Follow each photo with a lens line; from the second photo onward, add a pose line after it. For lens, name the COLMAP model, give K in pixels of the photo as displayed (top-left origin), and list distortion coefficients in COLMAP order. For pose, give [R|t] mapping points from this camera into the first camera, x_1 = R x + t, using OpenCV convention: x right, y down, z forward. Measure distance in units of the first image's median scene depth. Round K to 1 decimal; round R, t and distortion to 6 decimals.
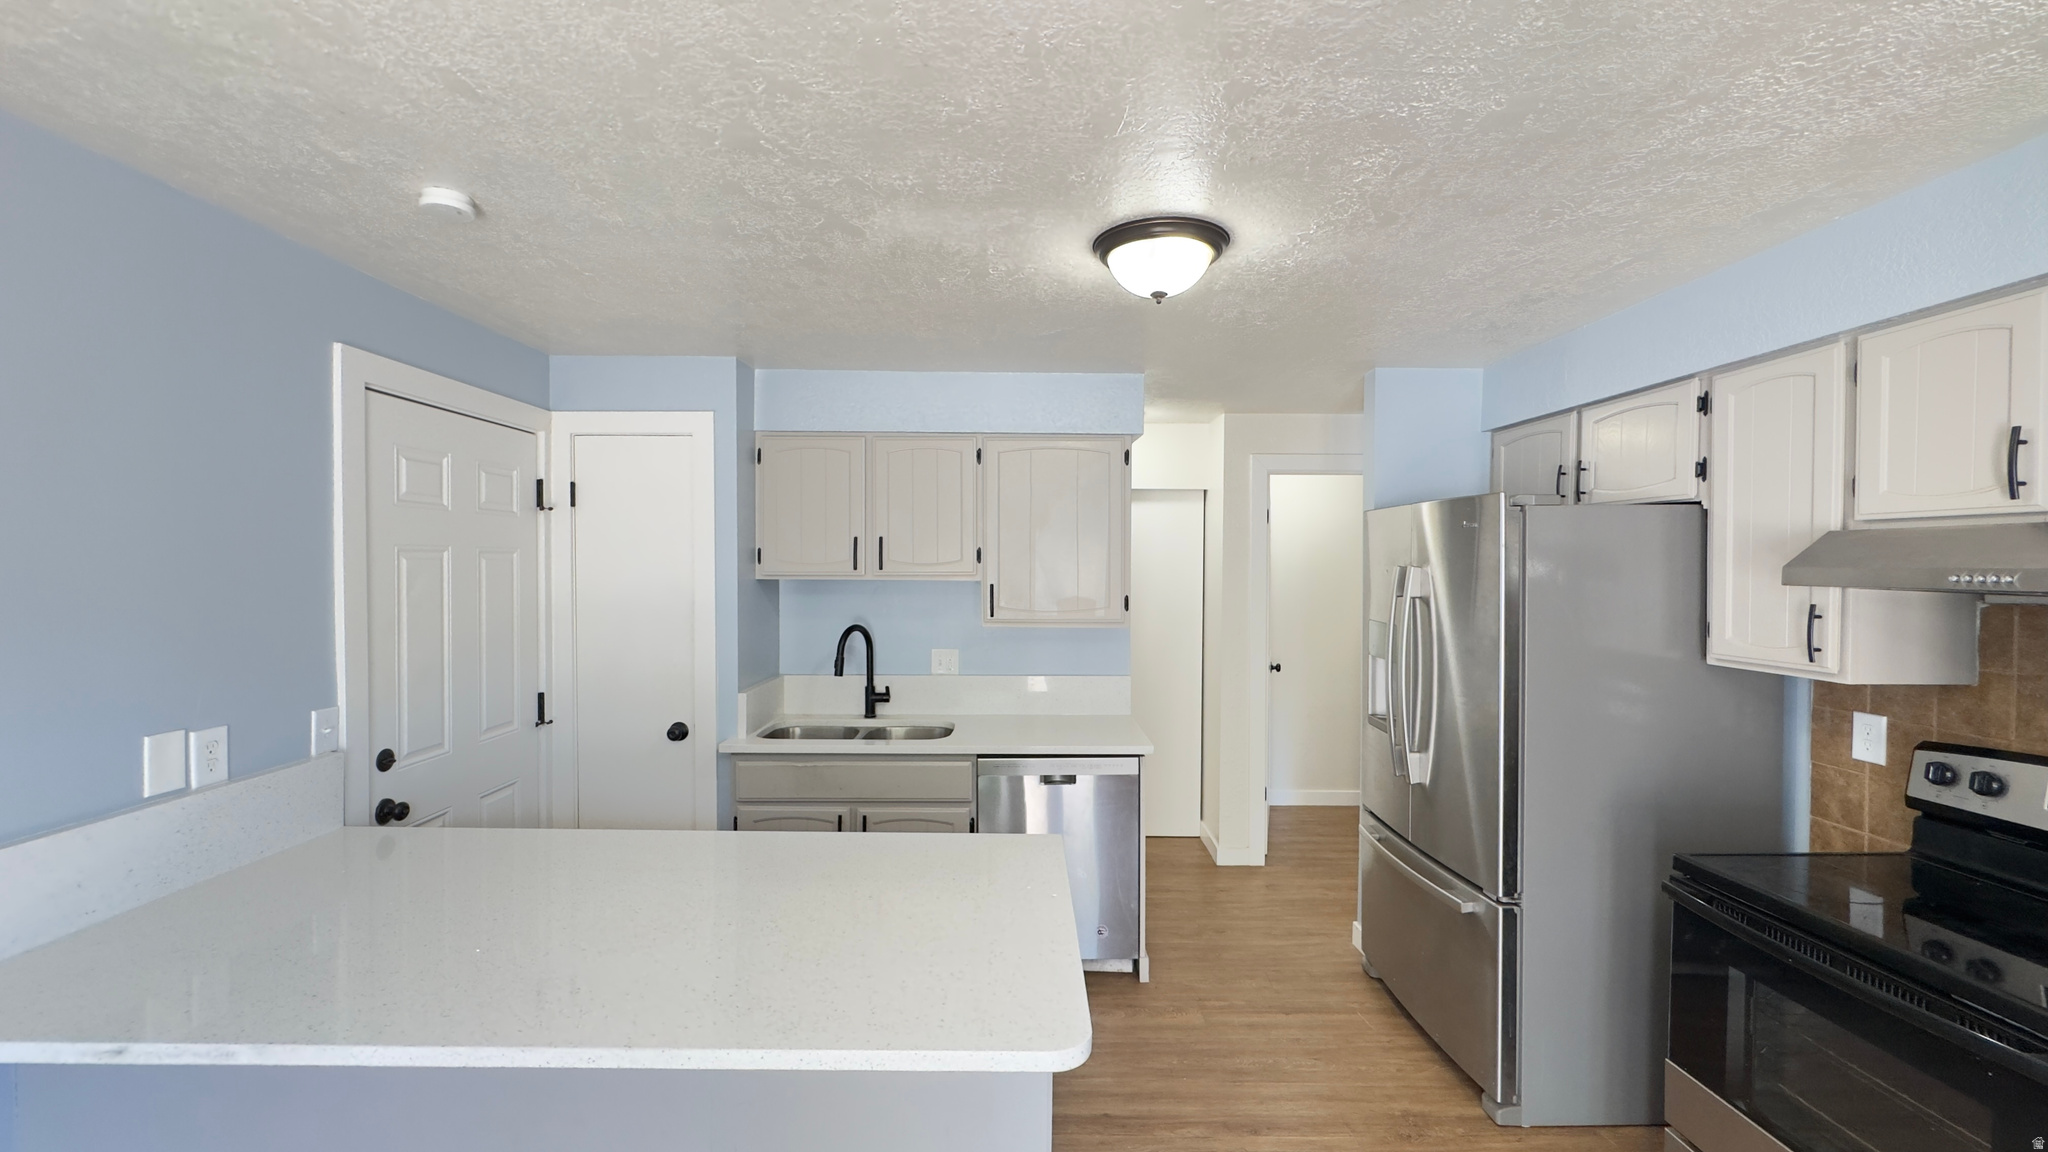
lens RADIAL K [[822.1, 0, 1024.4], [0, 822.1, 577.4], [0, 0, 1]] dist [-0.001380, -0.000022]
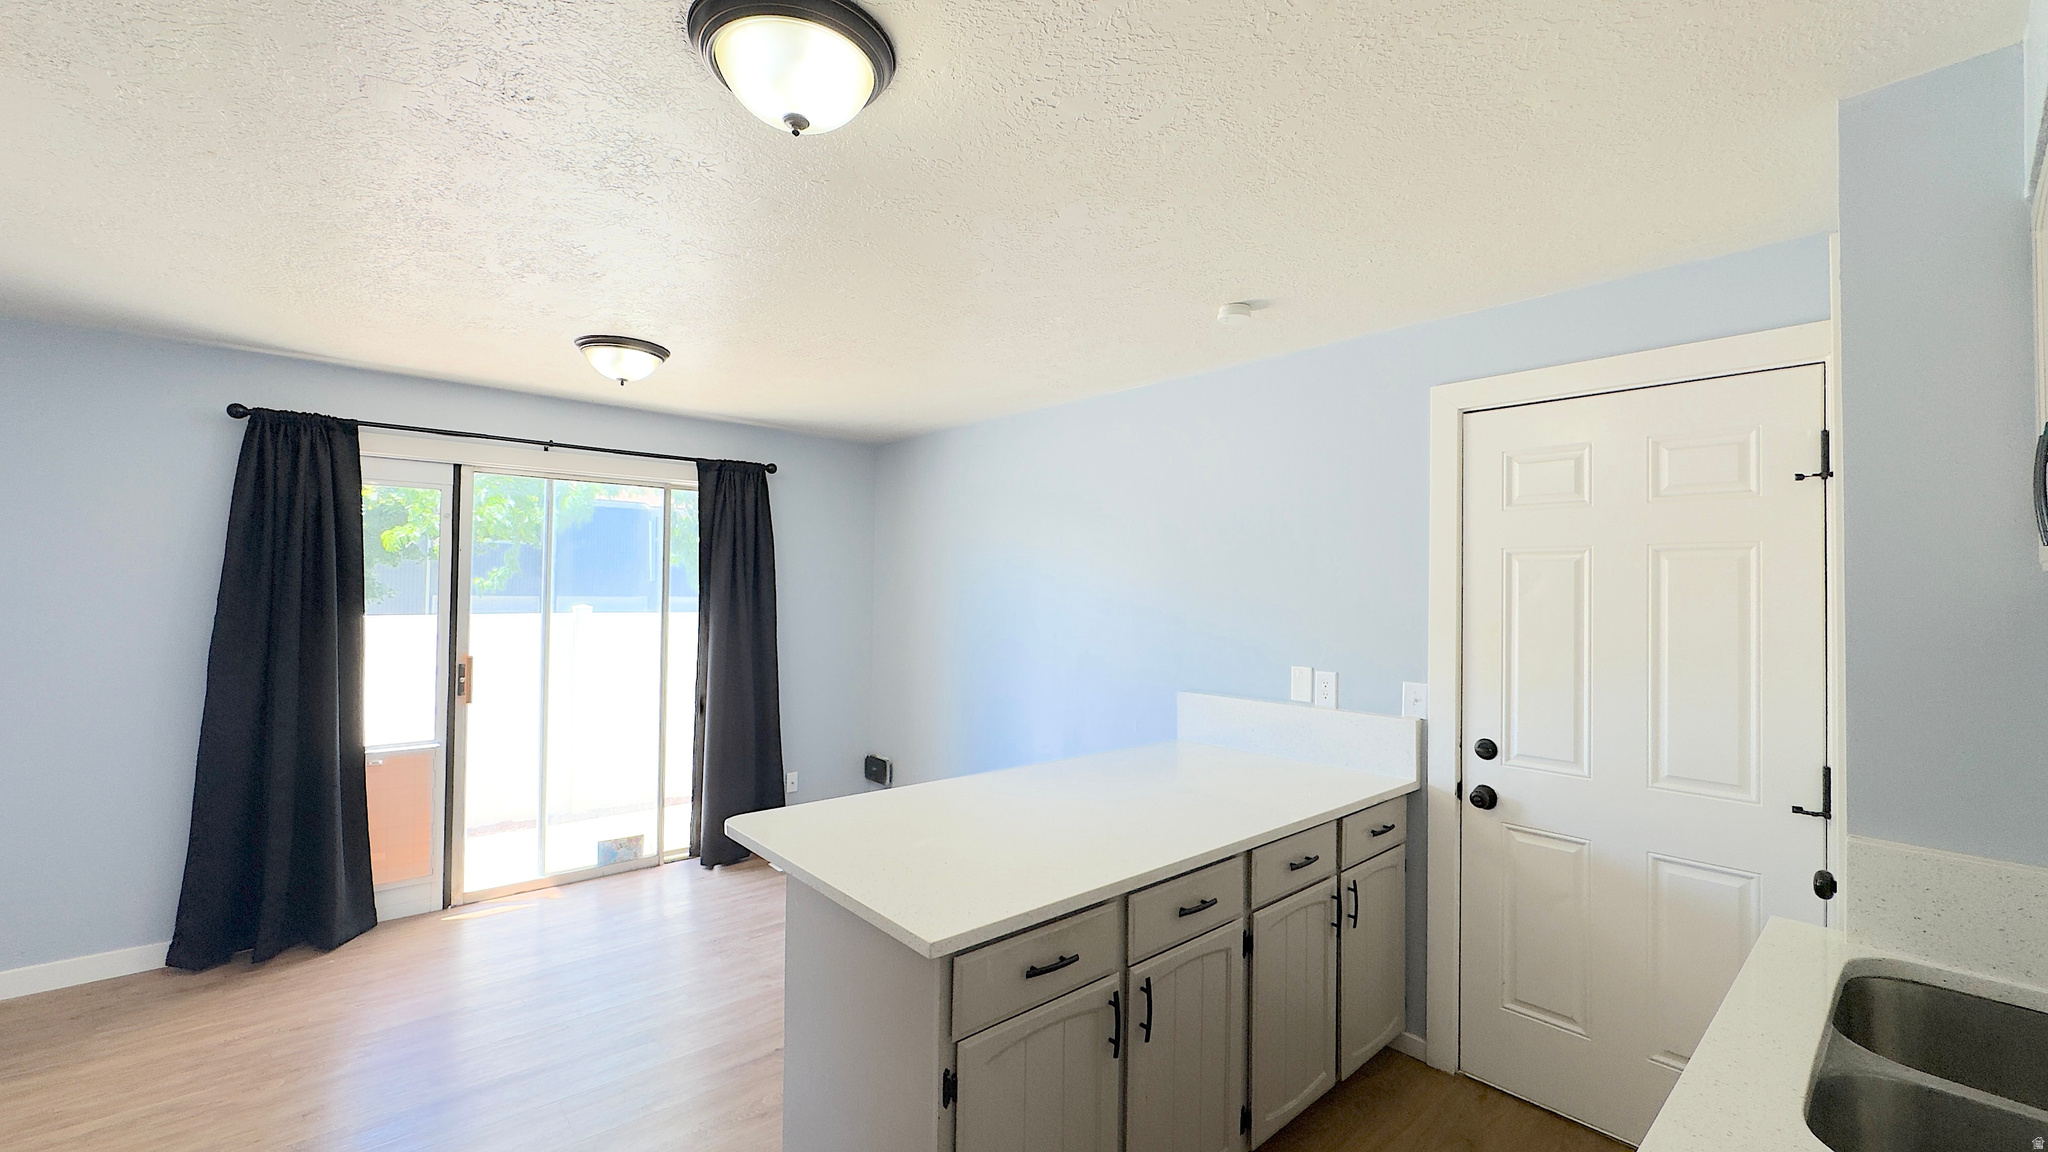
lens RADIAL K [[822.1, 0, 1027.0], [0, 822.1, 574.7], [0, 0, 1]] dist [-0.001380, -0.000022]
pose [[-0.765404, -0.020485, -0.643223, 0.382205], [-0.023543, 0.999716, -0.003823, 0.012138], [0.643119, 0.012218, -0.765669, 1.439706]]
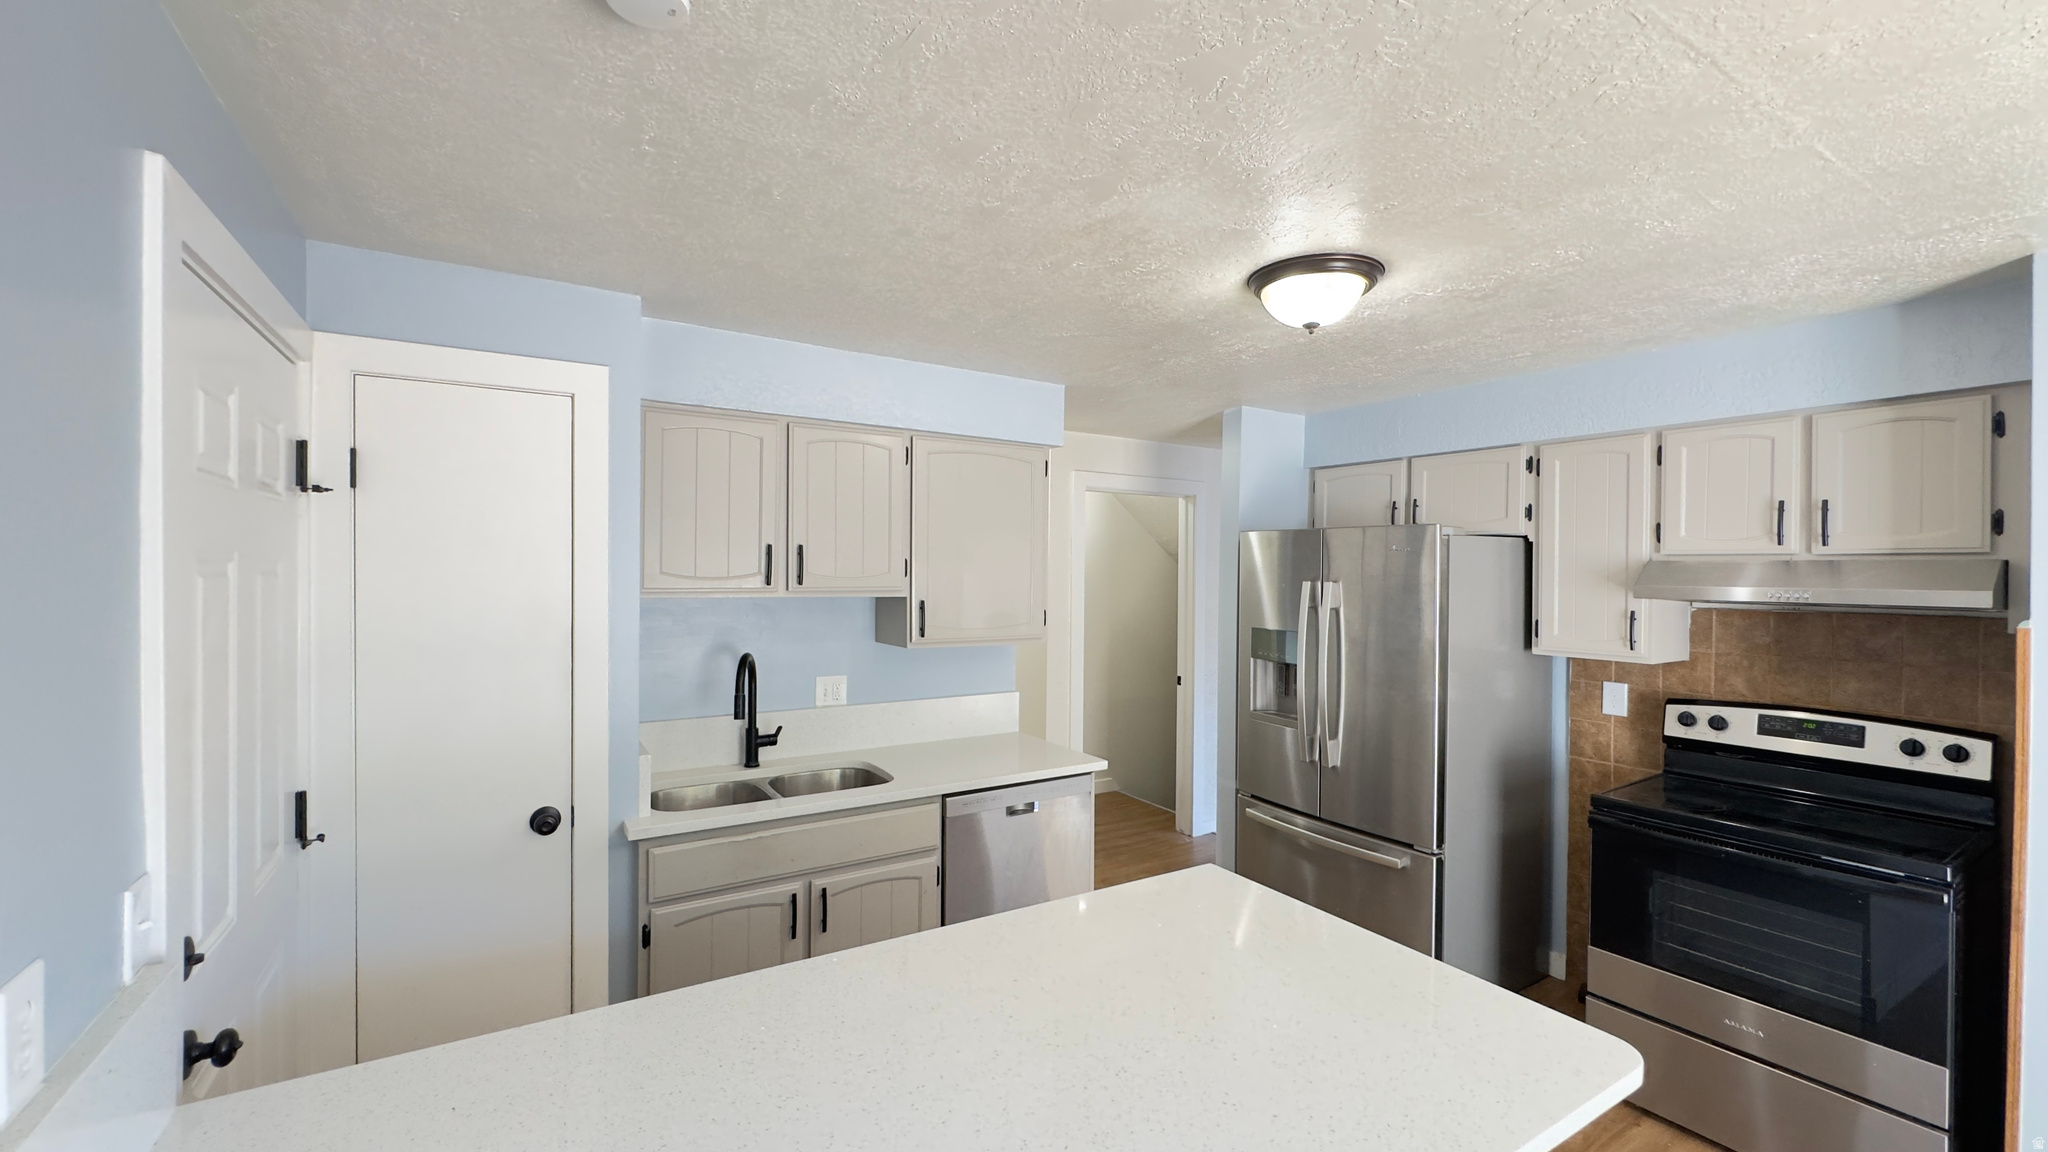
lens RADIAL K [[822.1, 0, 1025.1], [0, 822.1, 577.8], [0, 0, 1]] dist [-0.001380, -0.000022]
pose [[0.850784, -0.000099, 0.525515, -0.599578], [0.001963, 0.999994, -0.002989, -0.019389], [-0.525511, 0.003575, 0.850779, 0.266610]]
